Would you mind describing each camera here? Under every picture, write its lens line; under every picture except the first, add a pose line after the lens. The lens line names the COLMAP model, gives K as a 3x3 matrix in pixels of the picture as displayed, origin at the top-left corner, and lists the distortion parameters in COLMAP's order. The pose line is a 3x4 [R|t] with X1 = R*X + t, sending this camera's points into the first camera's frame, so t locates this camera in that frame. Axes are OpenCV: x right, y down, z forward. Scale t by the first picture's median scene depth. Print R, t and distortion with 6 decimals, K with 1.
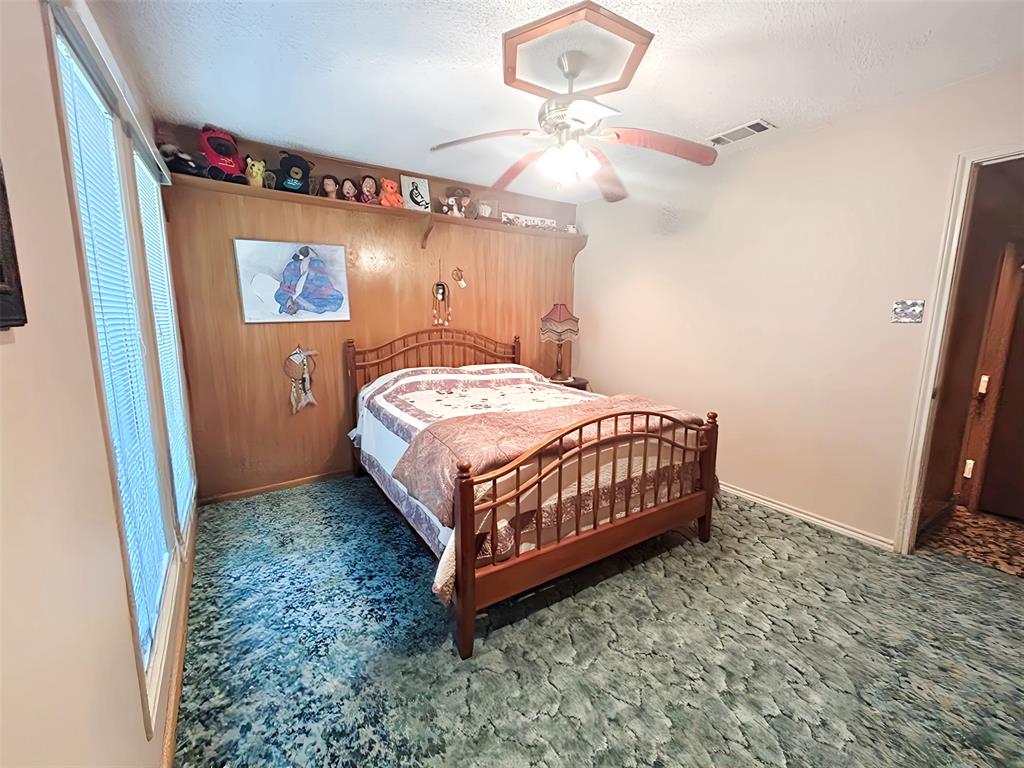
lens RADIAL K [[416.4, 0, 512.3], [0, 416.4, 384.9], [0, 0, 1]] dist [-0.000300, 0.000021]
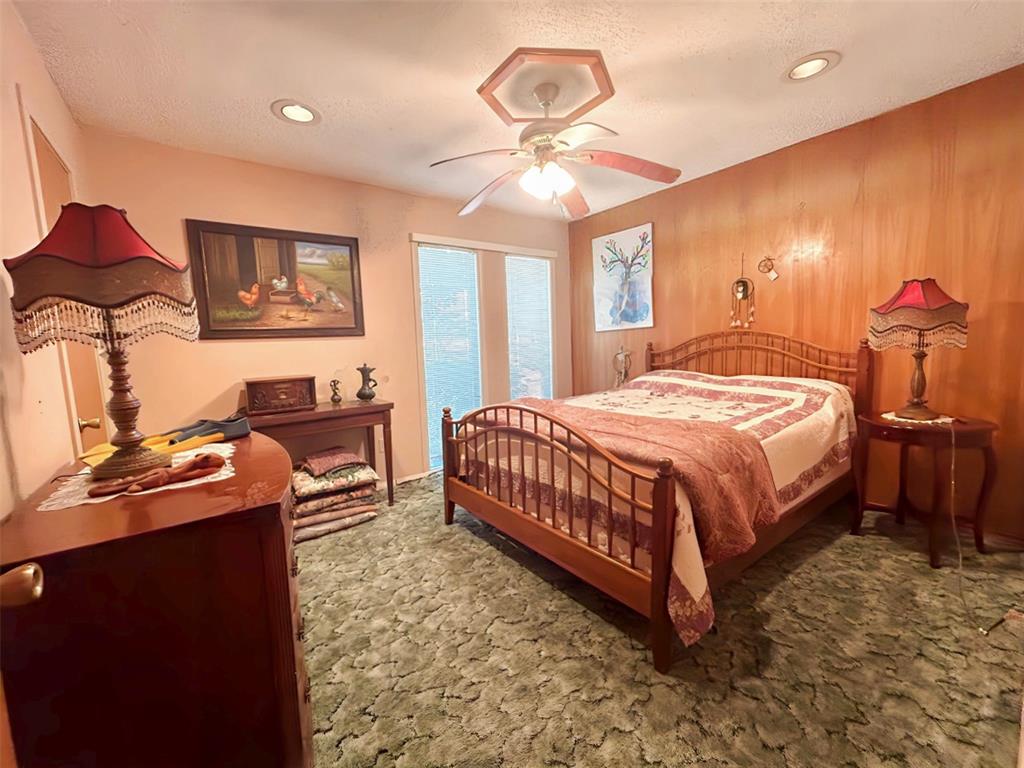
lens RADIAL K [[416.4, 0, 513.1], [0, 416.4, 384.1], [0, 0, 1]] dist [-0.000300, 0.000021]
pose [[0.066967, 0.098420, -0.992889, 1.061656], [-0.121615, 0.988508, 0.089783, -0.070281], [0.990316, 0.114738, 0.078167, 0.724618]]
